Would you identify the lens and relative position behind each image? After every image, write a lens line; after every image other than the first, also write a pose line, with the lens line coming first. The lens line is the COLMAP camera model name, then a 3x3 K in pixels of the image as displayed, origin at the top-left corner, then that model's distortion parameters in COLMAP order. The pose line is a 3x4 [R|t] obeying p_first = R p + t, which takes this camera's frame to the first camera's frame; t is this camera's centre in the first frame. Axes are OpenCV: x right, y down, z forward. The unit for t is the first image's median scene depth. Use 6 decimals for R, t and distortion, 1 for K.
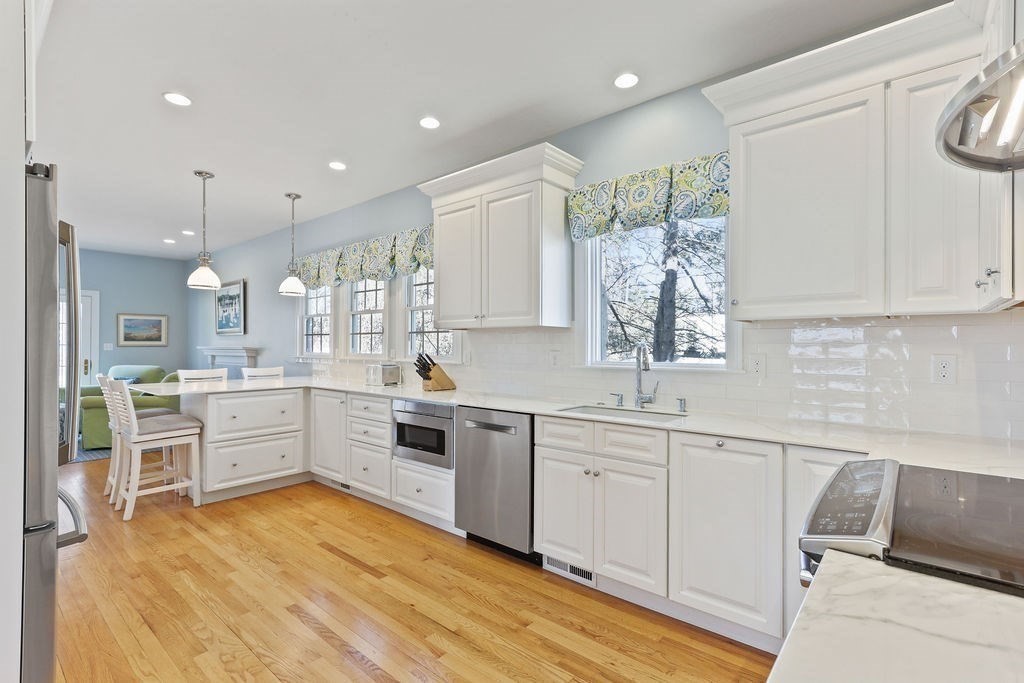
lens RADIAL K [[479.0, 0, 512.3], [0, 479.0, 342.6], [0, 0, 1]] dist [-0.001148, -0.000586]
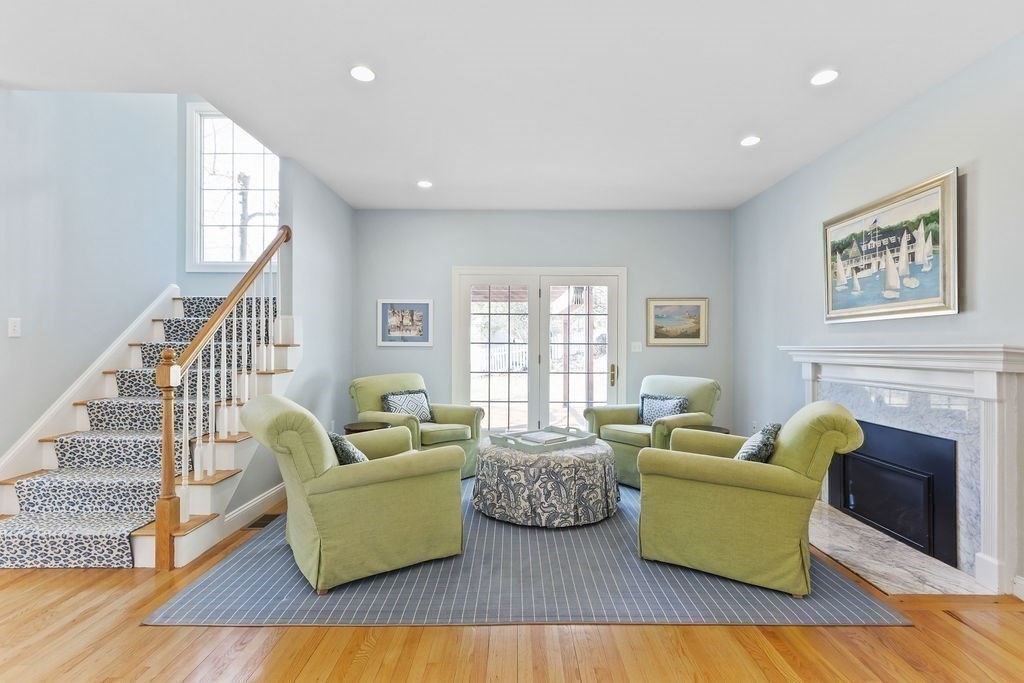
lens RADIAL K [[479.0, 0, 512.3], [0, 479.0, 342.4], [0, 0, 1]] dist [-0.001148, -0.000586]
pose [[0.644932, -0.004480, -0.764227, -0.423711], [-0.000031, 0.999983, -0.005888, 0.006825], [0.764240, 0.003821, 0.644921, 0.409152]]
